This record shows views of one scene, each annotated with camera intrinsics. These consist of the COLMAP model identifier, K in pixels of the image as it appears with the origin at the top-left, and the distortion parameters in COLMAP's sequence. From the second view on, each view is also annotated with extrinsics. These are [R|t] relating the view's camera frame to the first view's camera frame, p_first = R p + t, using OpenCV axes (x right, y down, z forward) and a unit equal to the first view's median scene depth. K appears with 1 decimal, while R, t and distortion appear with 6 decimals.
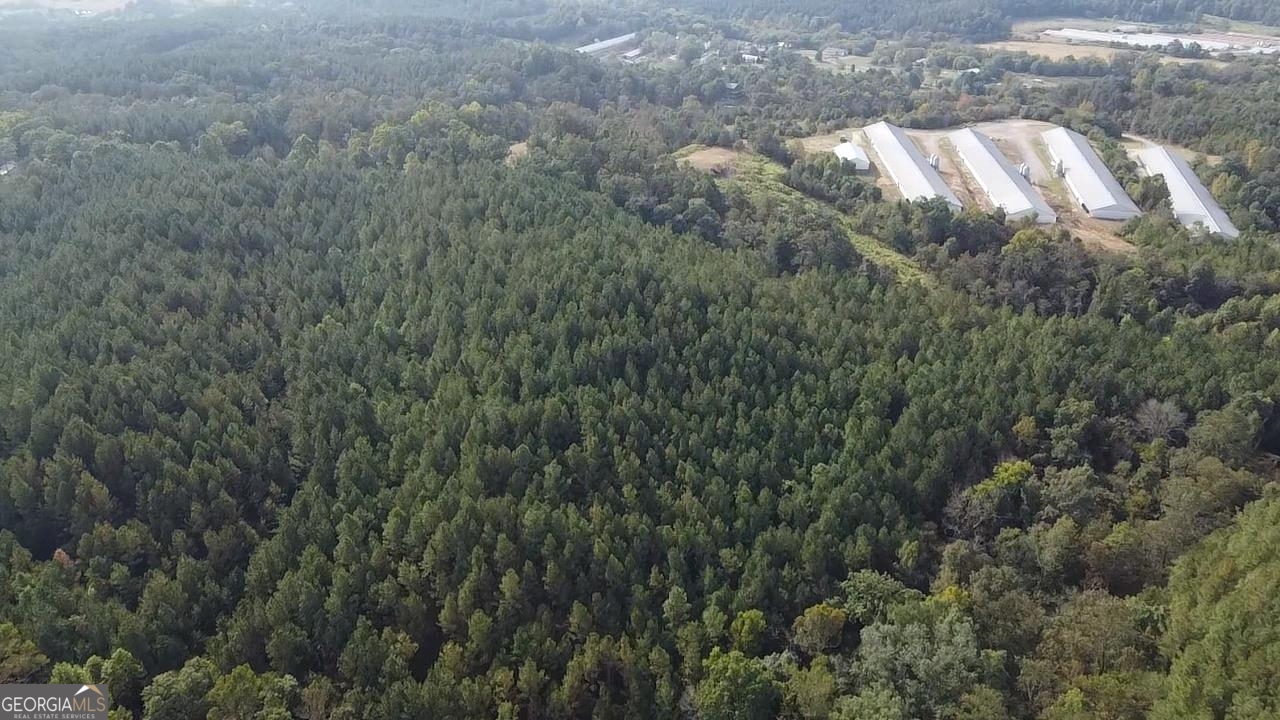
lens RADIAL K [[963.9, 0, 640.0], [0, 963.9, 360.0], [0, 0, 1]] dist [-0.005138, -0.004582]
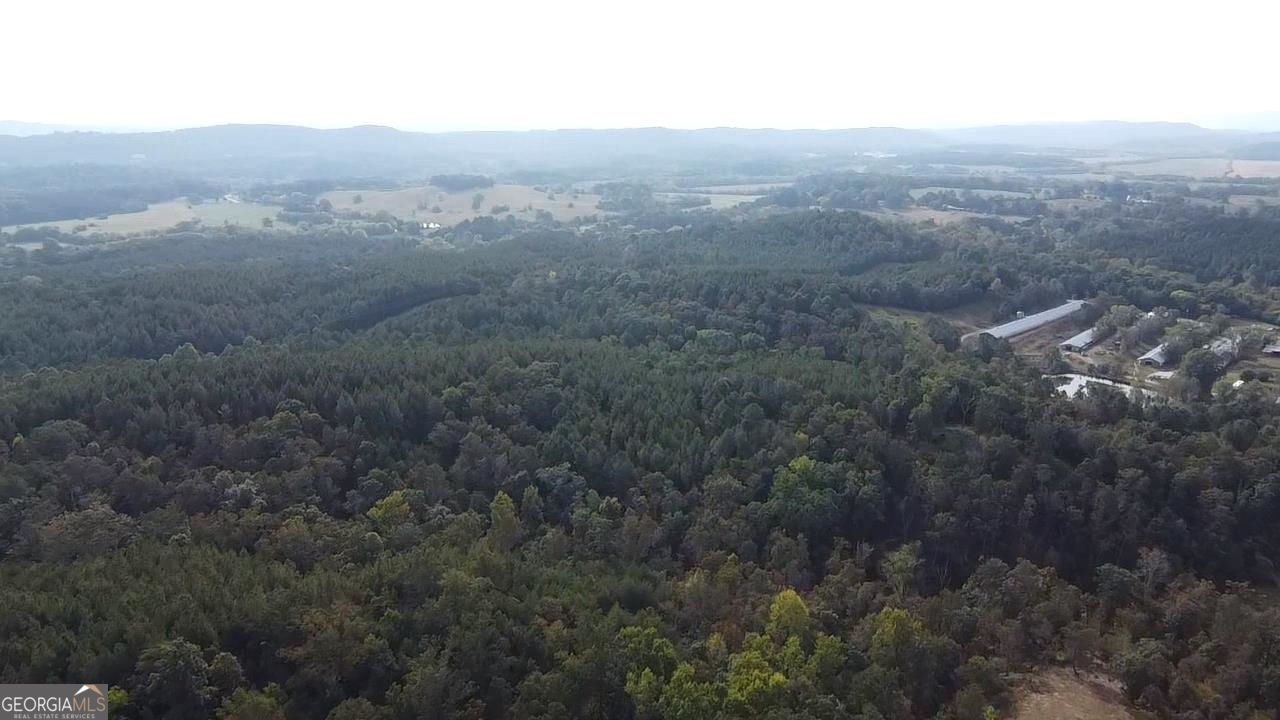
lens RADIAL K [[963.9, 0, 640.0], [0, 963.9, 360.0], [0, 0, 1]] dist [-0.005138, -0.004582]
pose [[0.931246, 0.086306, -0.354024, -0.052237], [-0.153569, 0.974008, -0.166508, -0.155446], [0.330451, 0.209427, 0.920295, 0.322513]]
